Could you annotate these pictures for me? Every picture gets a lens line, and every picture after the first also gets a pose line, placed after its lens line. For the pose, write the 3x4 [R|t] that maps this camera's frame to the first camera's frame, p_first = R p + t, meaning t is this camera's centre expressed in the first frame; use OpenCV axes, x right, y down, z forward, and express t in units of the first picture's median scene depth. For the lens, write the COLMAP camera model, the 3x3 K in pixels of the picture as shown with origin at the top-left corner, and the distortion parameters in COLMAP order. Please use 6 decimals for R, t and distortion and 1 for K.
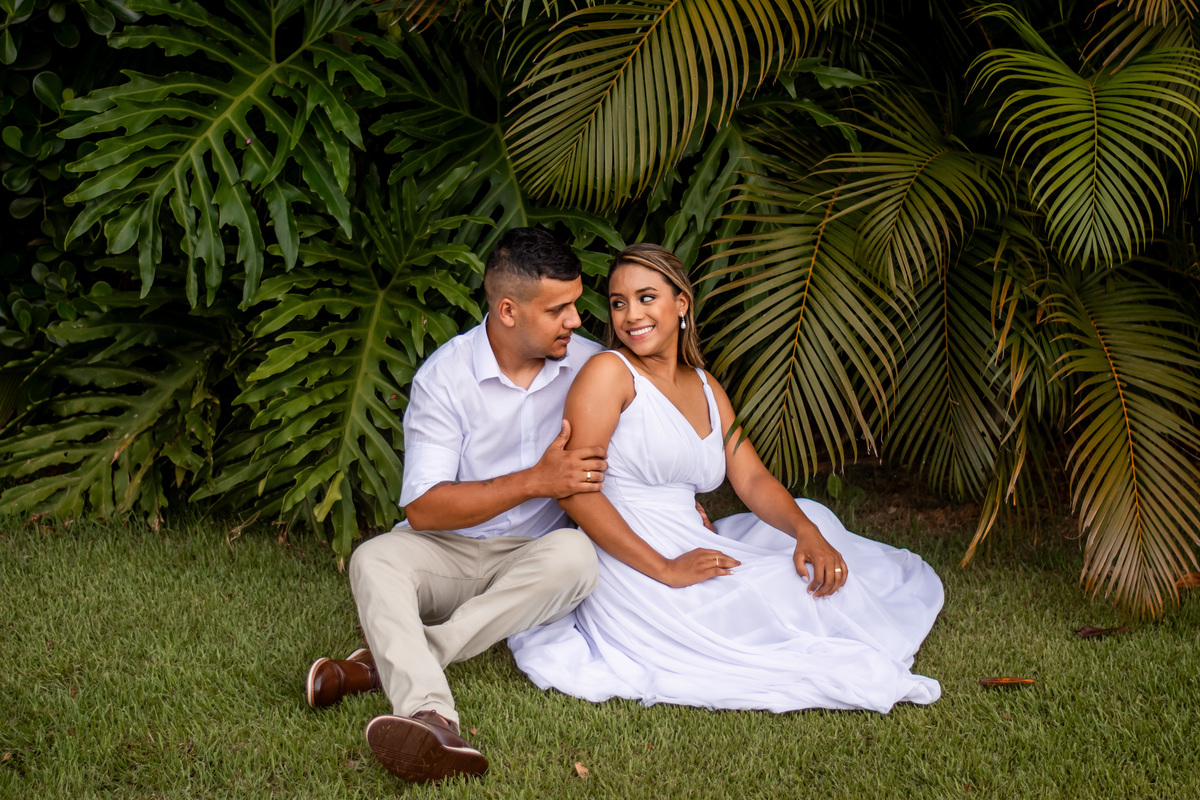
lens RADIAL K [[2609.7, 0, 600.0], [0, 2609.7, 400.0], [0, 0, 1]] dist [-0.149880, 0.188545]
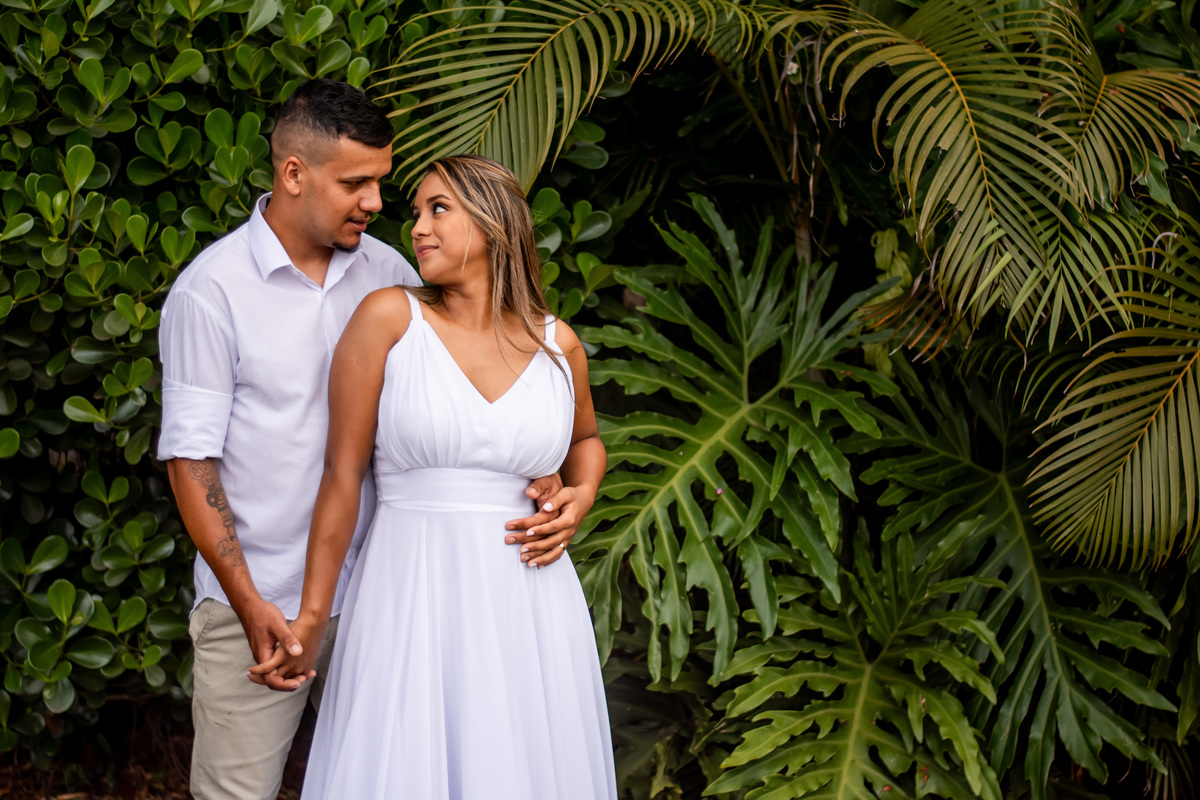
lens RADIAL K [[2661.5, 0, 600.0], [0, 2661.5, 400.0], [0, 0, 1]] dist [-0.112475, -0.030815]
pose [[0.989133, -0.007711, -0.146820, -0.043939], [-0.013972, 0.989174, -0.146081, 0.001134], [0.146357, 0.146544, 0.978317, 0.117013]]
